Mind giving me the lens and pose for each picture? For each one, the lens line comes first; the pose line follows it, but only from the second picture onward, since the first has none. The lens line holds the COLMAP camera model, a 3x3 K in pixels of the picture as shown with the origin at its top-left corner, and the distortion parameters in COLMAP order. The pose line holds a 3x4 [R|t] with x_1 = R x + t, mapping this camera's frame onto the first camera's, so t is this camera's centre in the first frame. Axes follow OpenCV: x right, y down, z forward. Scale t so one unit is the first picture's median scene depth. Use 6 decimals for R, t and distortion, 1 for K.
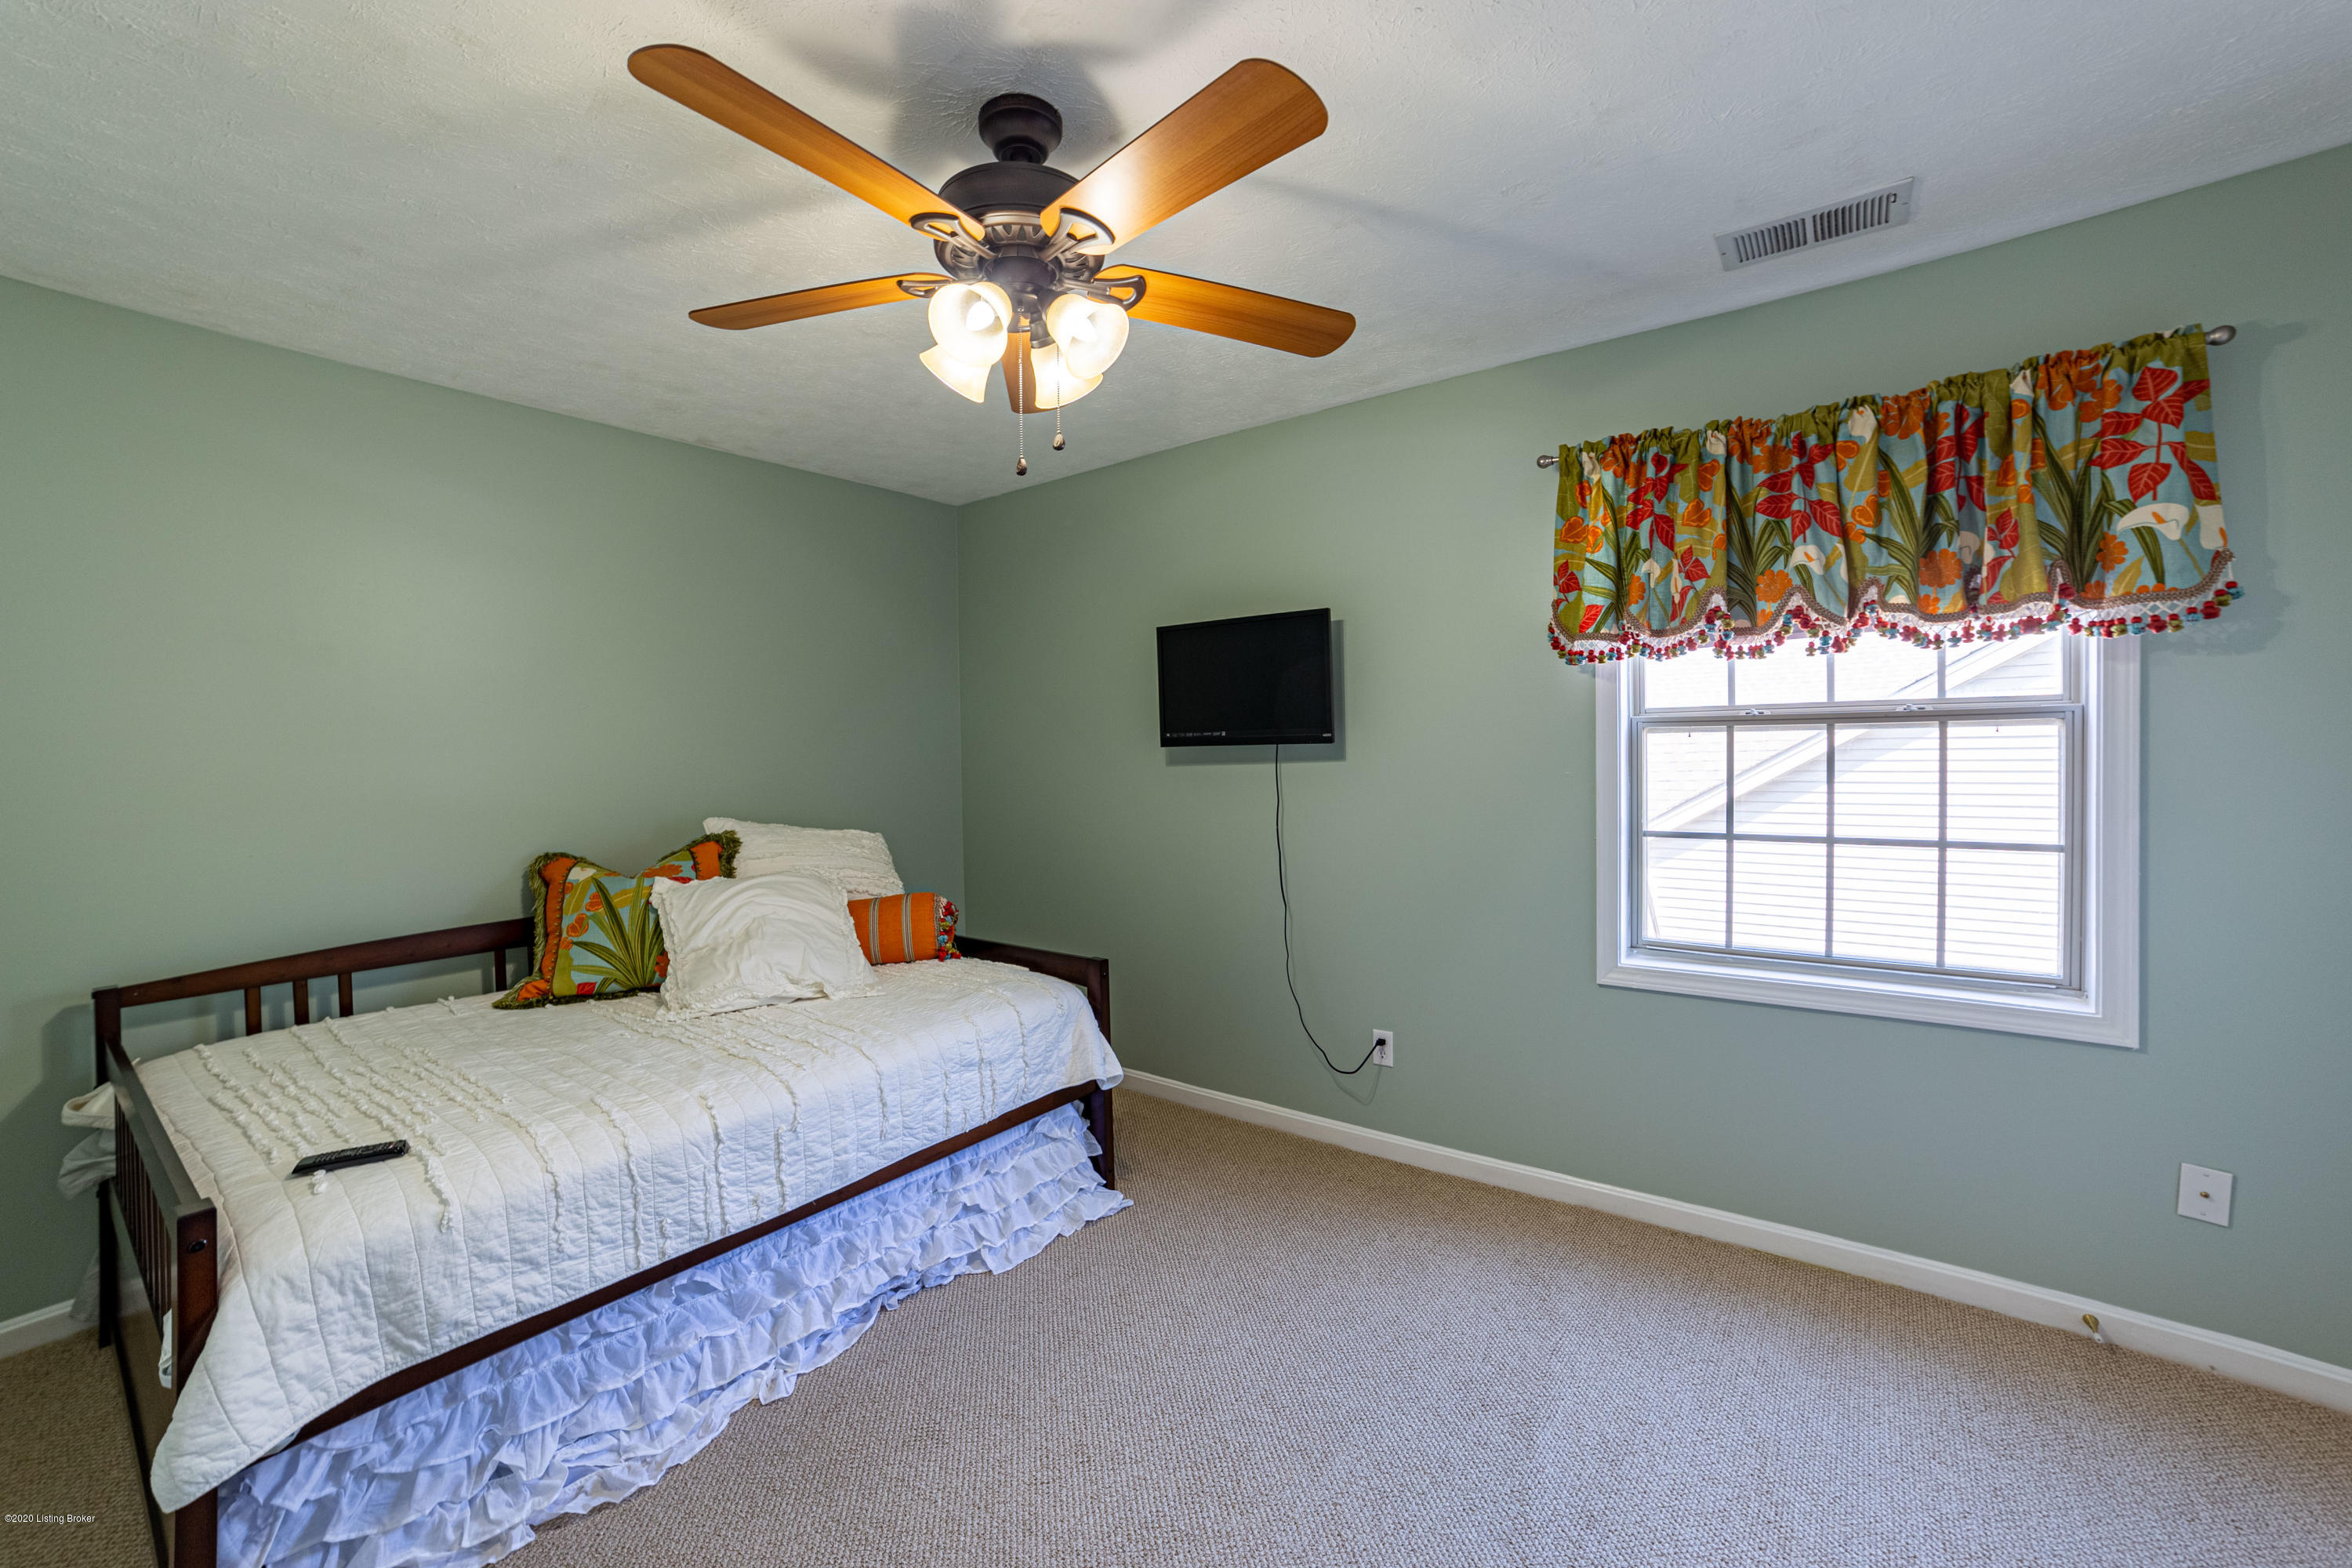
lens RADIAL K [[935.9, 0, 1176.0], [0, 935.9, 784.0], [0, 0, 1]] dist [-0.001123, -0.000018]
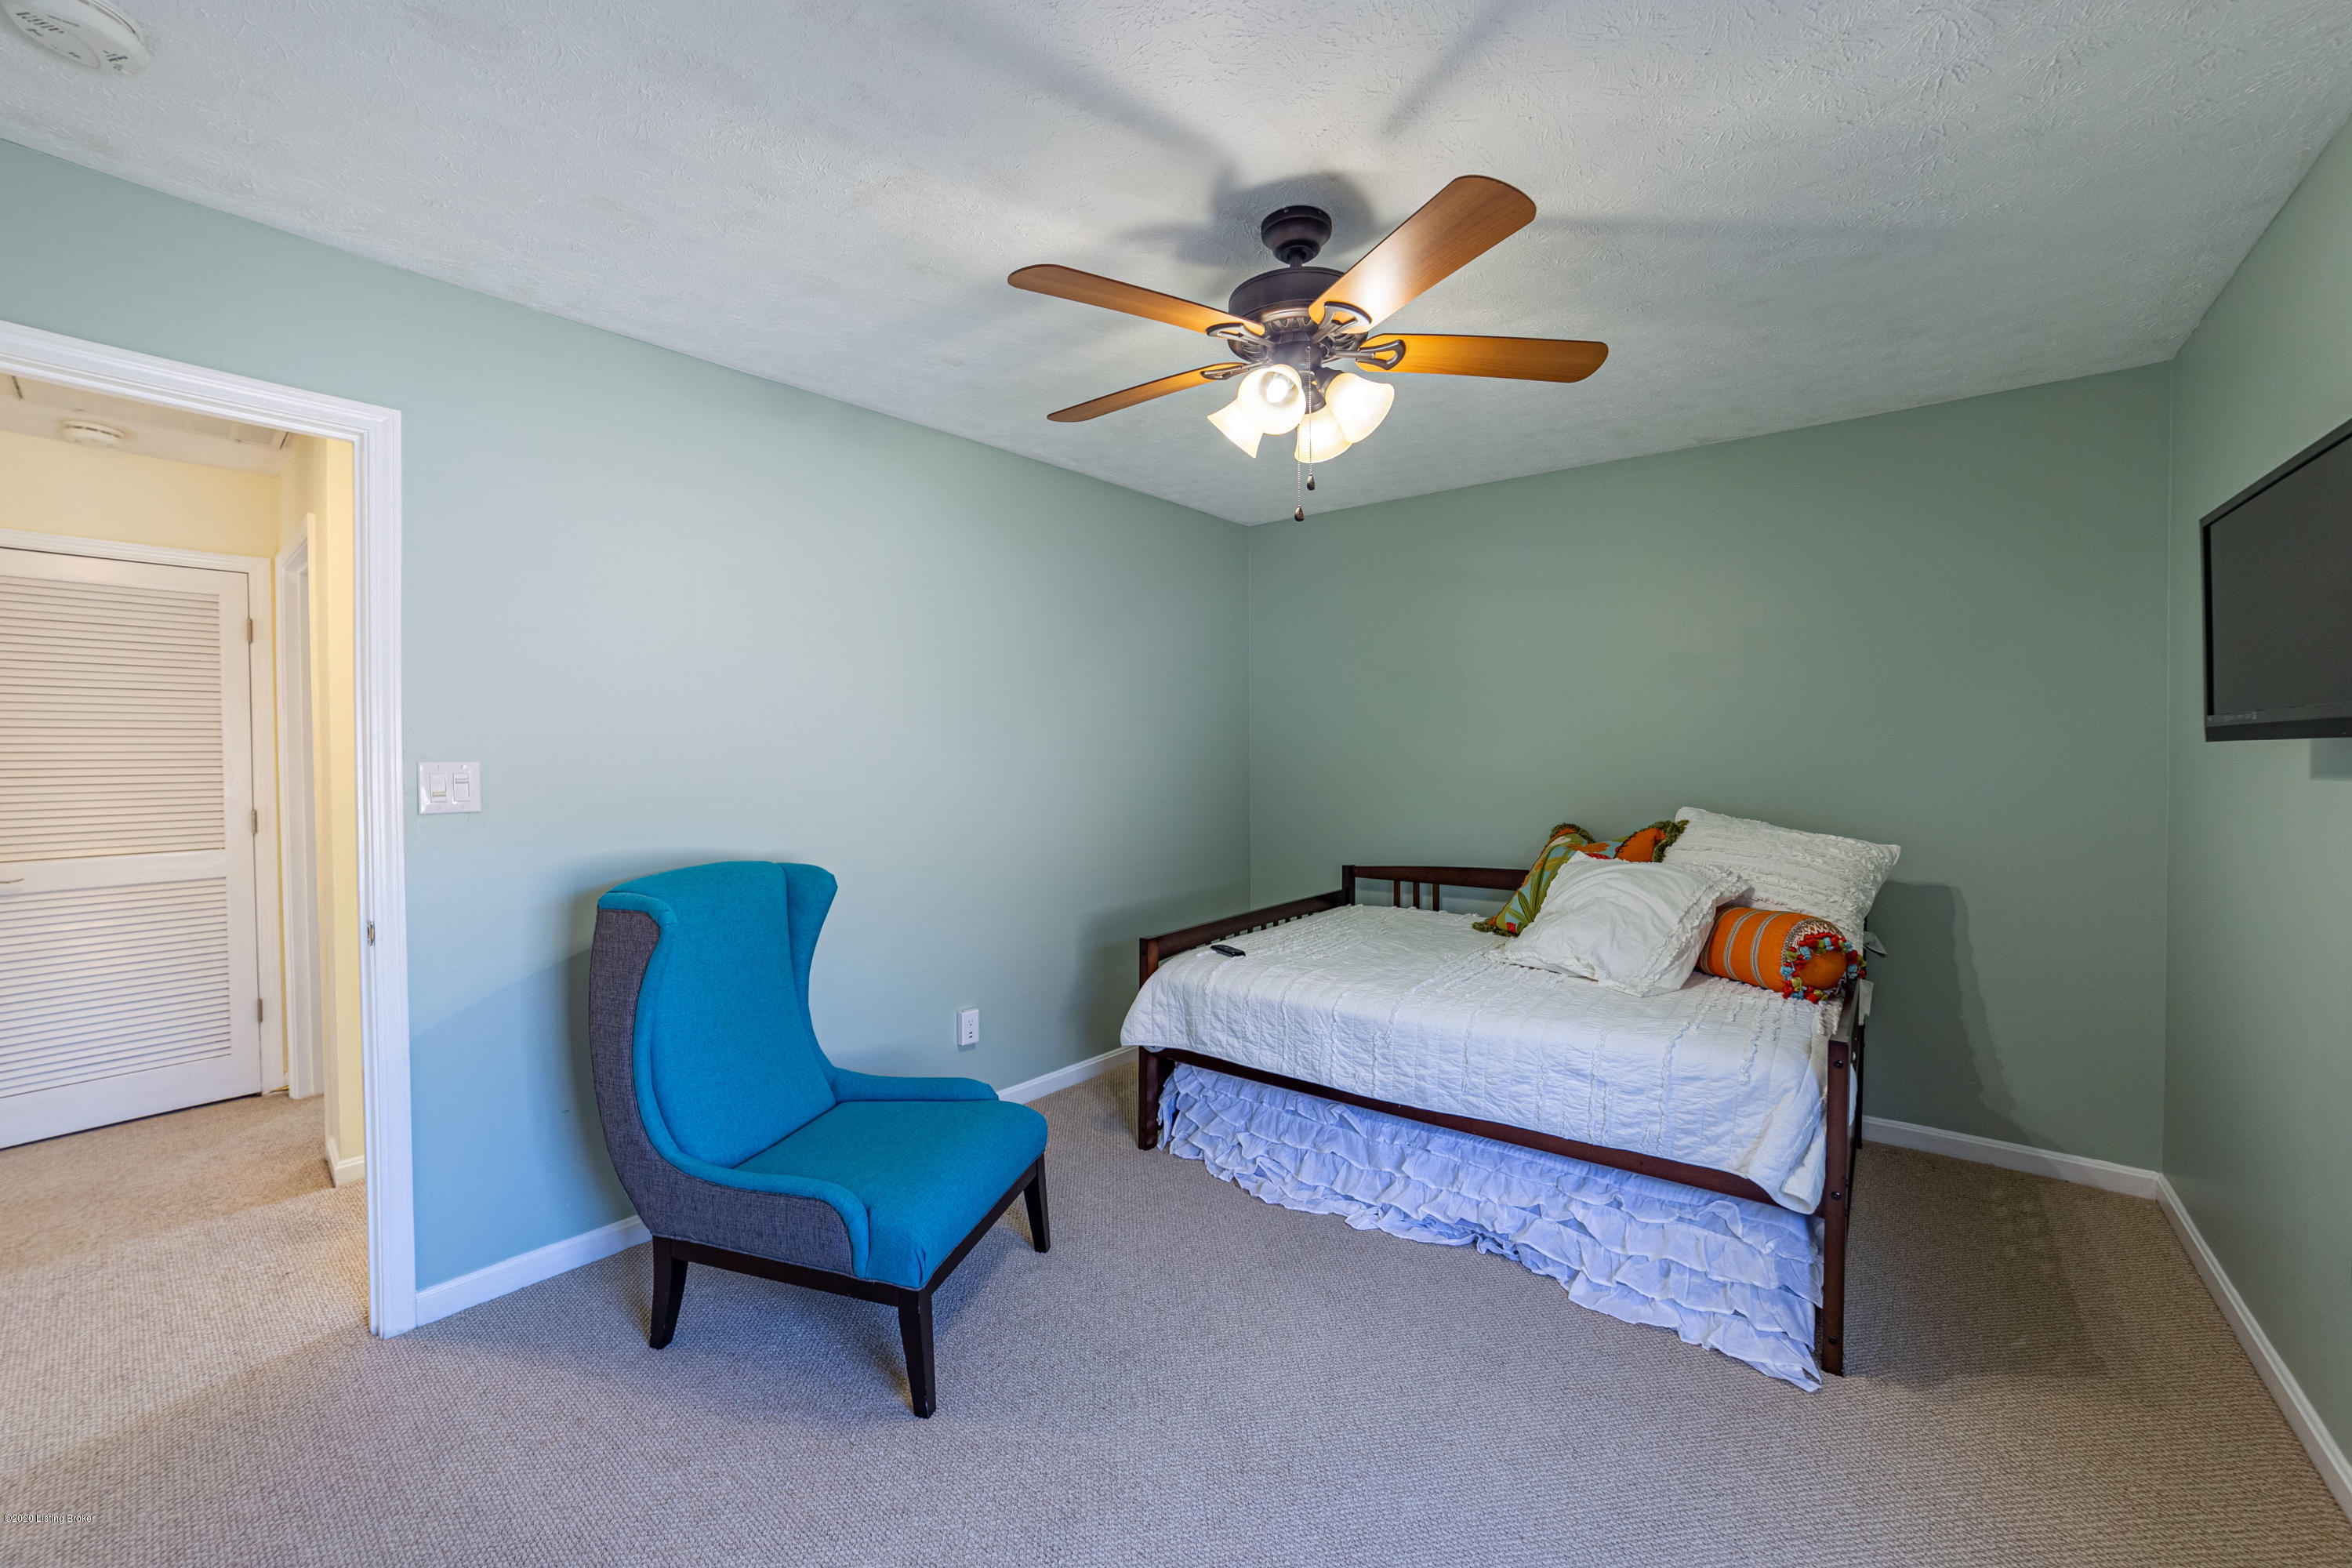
lens RADIAL K [[933.9, 0, 1170.7], [0, 933.9, 777.3], [0, 0, 1]] dist [-0.053574, -0.000022]
pose [[-0.026000, 0.036217, -0.999006, 0.838730], [-0.022892, 0.999060, 0.036814, -0.030679], [0.999400, 0.023826, -0.025147, 0.715189]]
